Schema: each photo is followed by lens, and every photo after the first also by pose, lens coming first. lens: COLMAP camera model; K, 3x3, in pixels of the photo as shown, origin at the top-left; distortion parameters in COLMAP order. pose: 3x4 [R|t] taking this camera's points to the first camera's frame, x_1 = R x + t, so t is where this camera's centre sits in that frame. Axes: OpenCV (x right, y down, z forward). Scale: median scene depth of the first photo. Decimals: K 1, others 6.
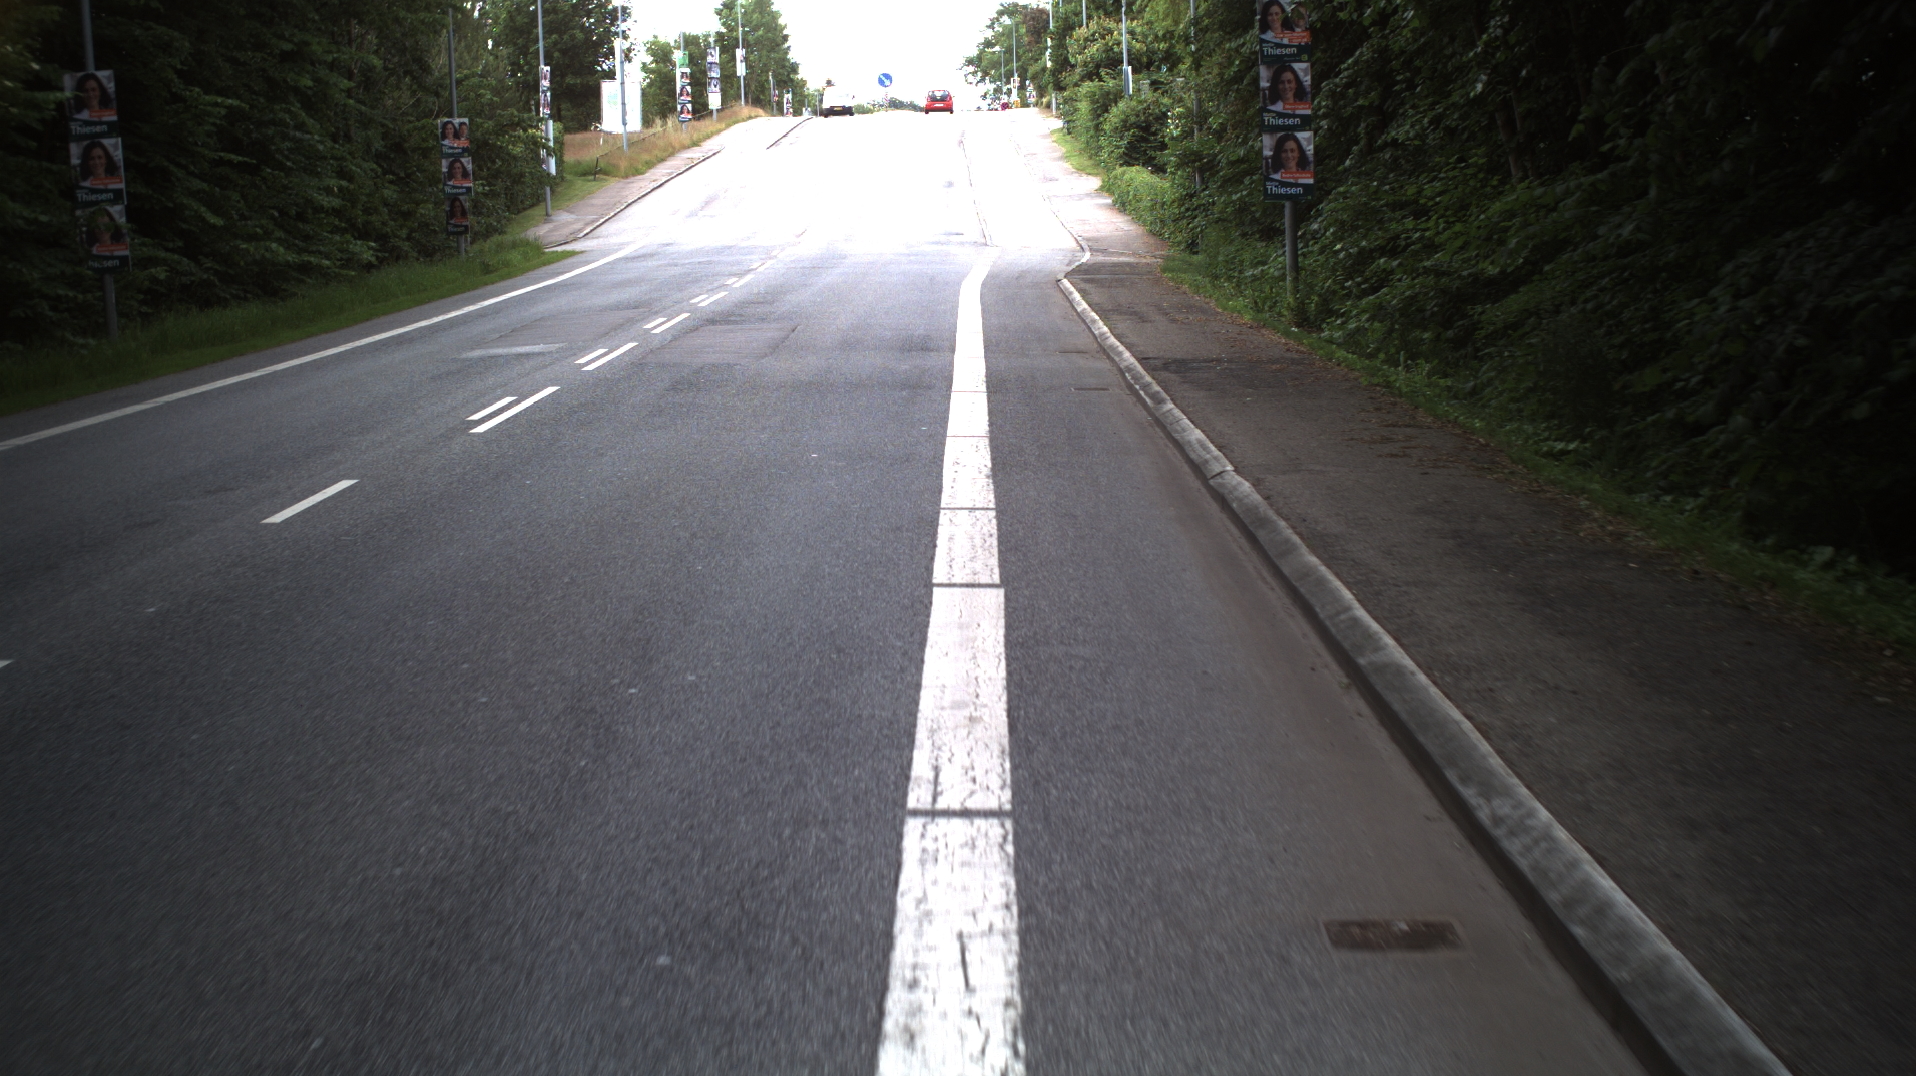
lens RADIAL K [[3278.9, 0, 958.0], [0, 3278.9, 538.0], [0, 0, 1]] dist [-0.275534, 0.305620]
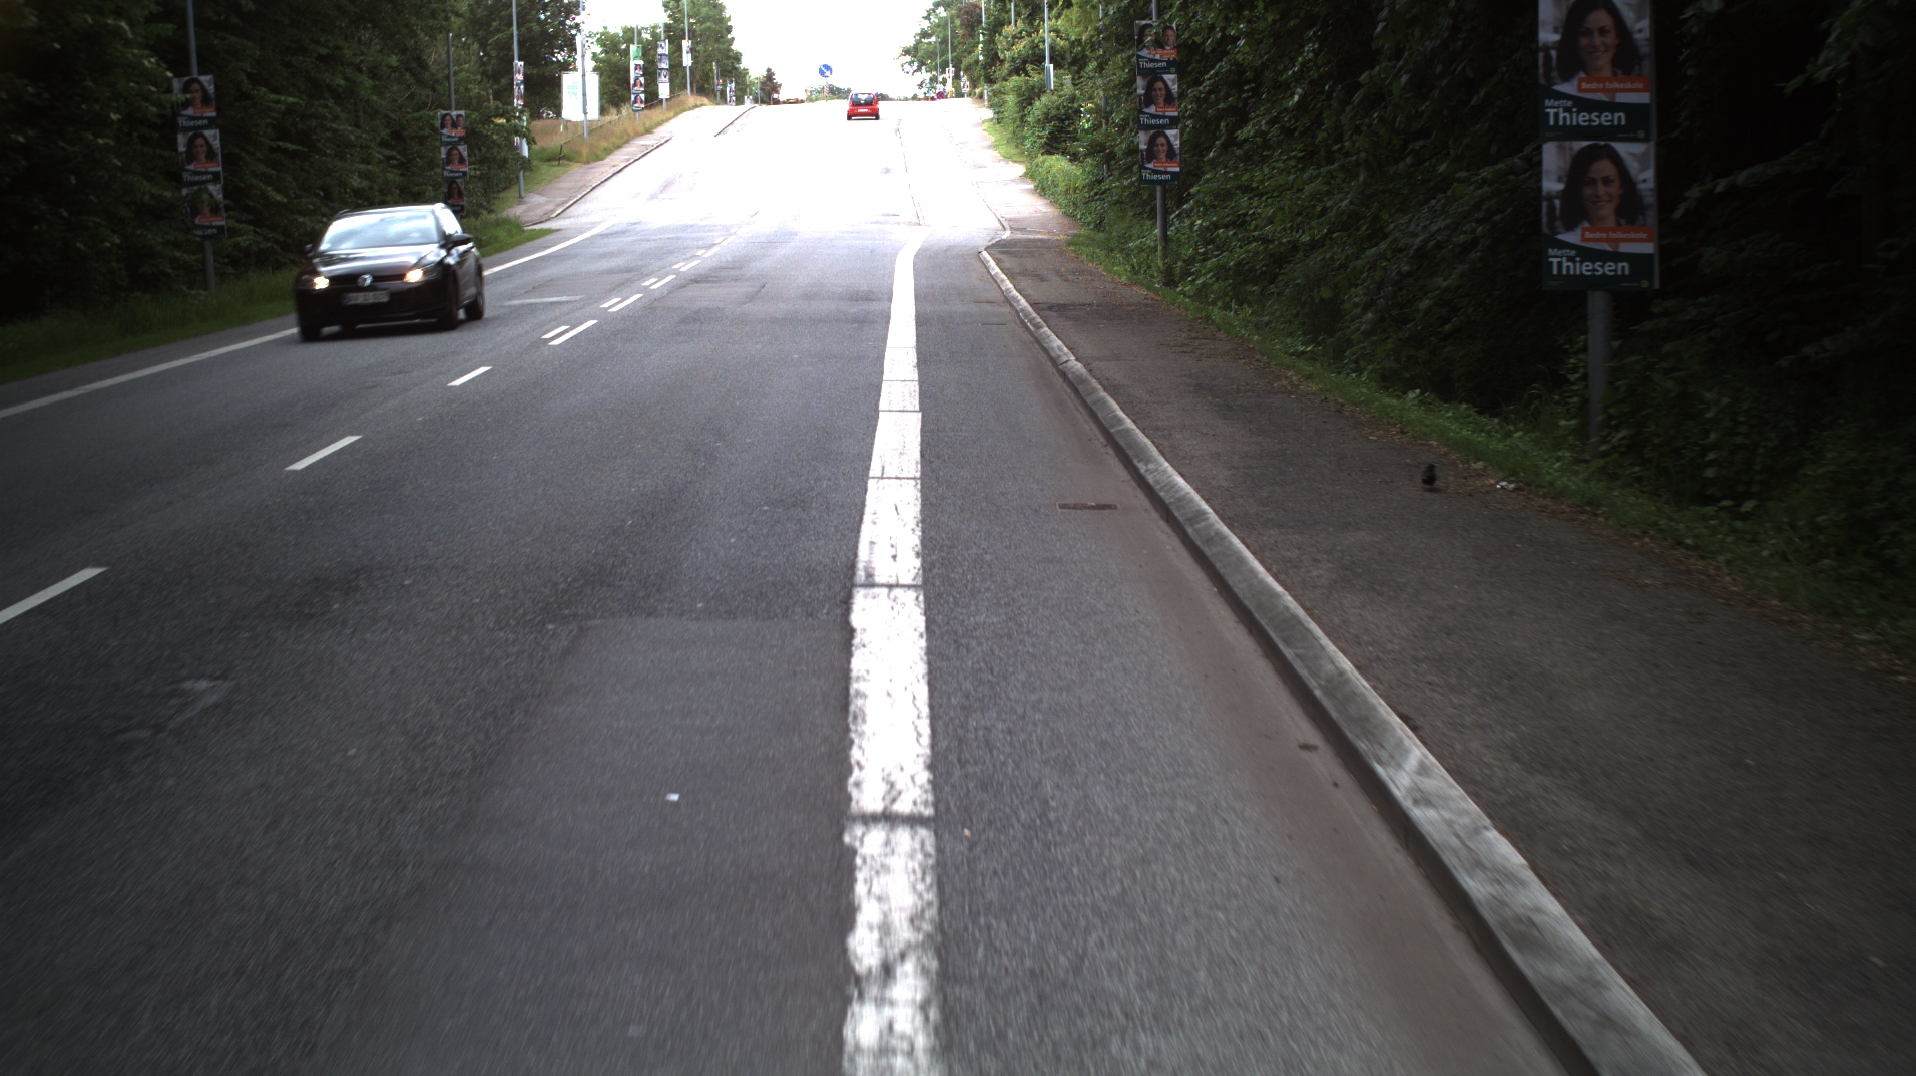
lens RADIAL K [[3278.9, 0, 958.0], [0, 3278.9, 538.0], [0, 0, 1]] dist [-0.275534, 0.305620]
pose [[0.999802, 0.002772, 0.019729, -0.000053], [-0.002856, 0.999987, 0.004209, 0.019953], [-0.019717, -0.004264, 0.999797, -0.186451]]
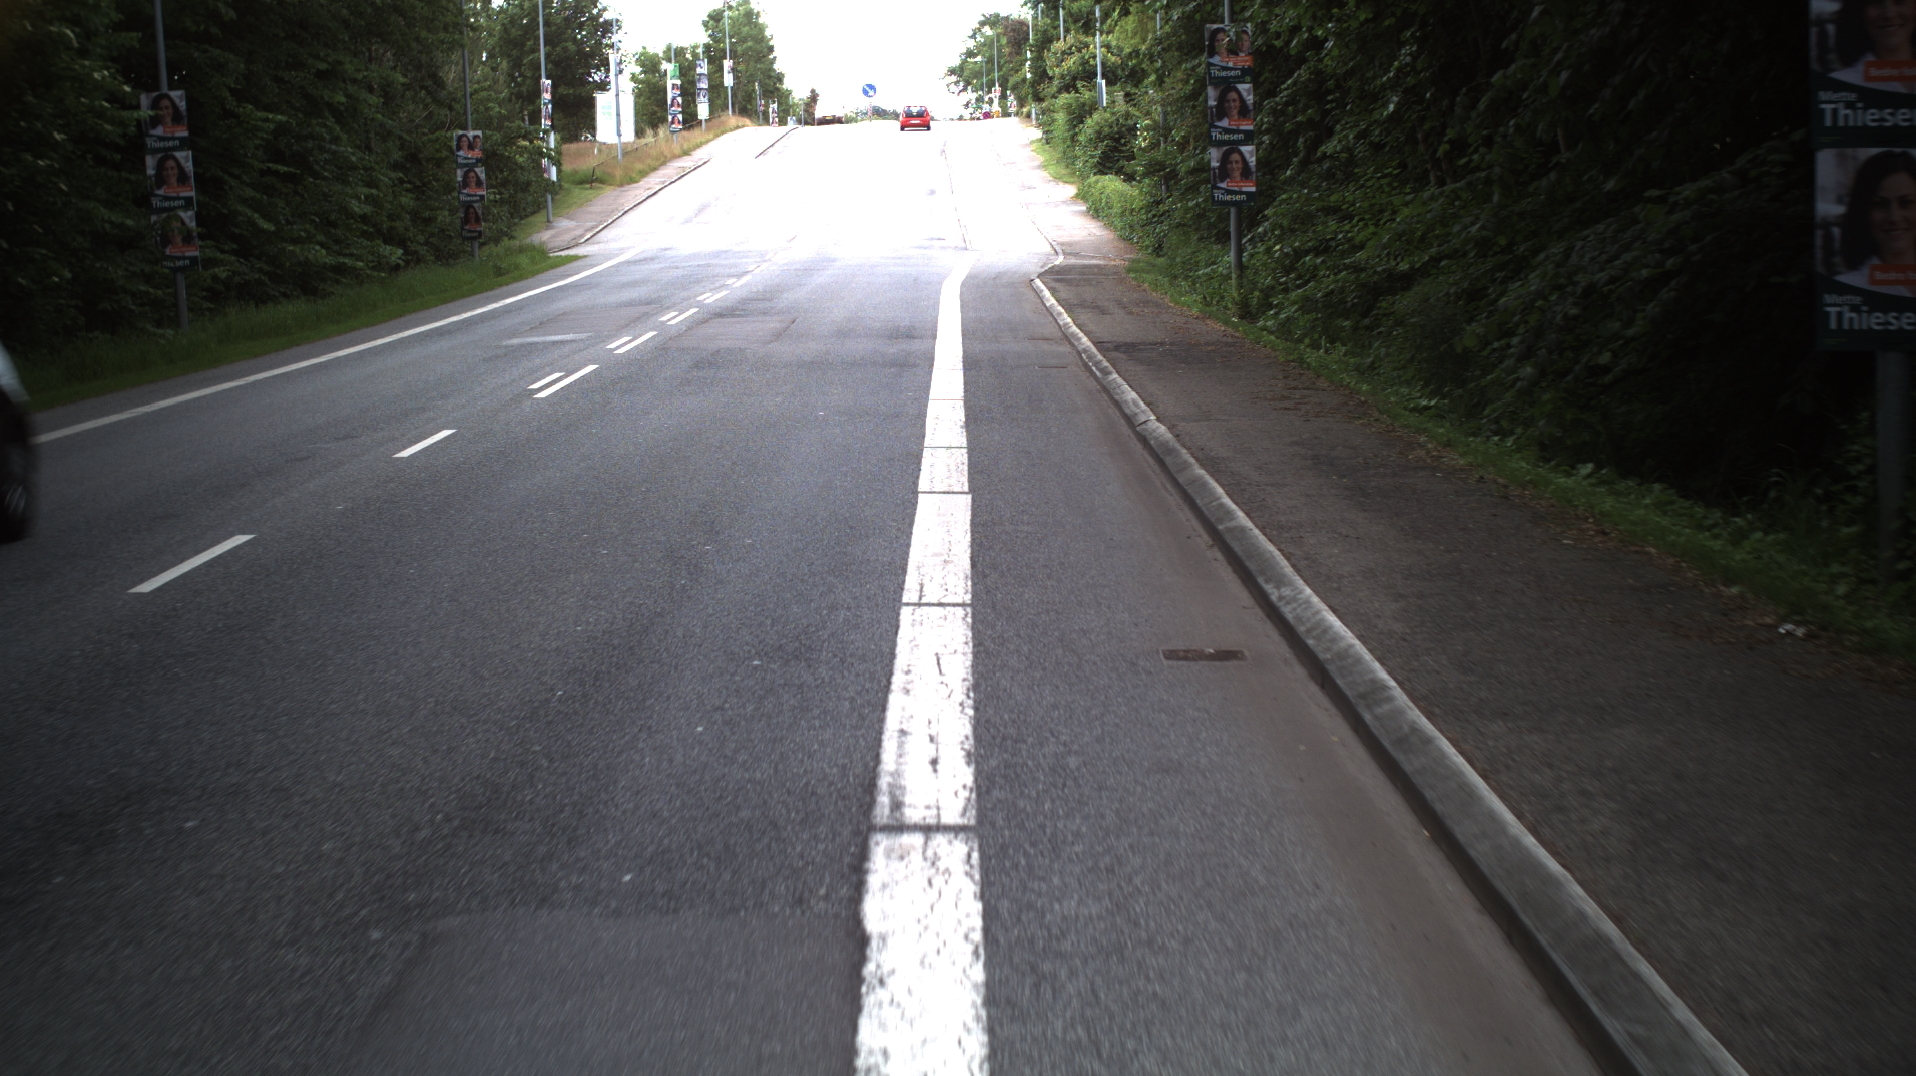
lens RADIAL K [[3278.9, 0, 958.0], [0, 3278.9, 538.0], [0, 0, 1]] dist [-0.275534, 0.305620]
pose [[0.999986, -0.001076, 0.005155, 0.000443], [0.001089, 0.999997, -0.002357, 0.009997], [-0.005152, 0.002362, 0.999984, -0.093137]]
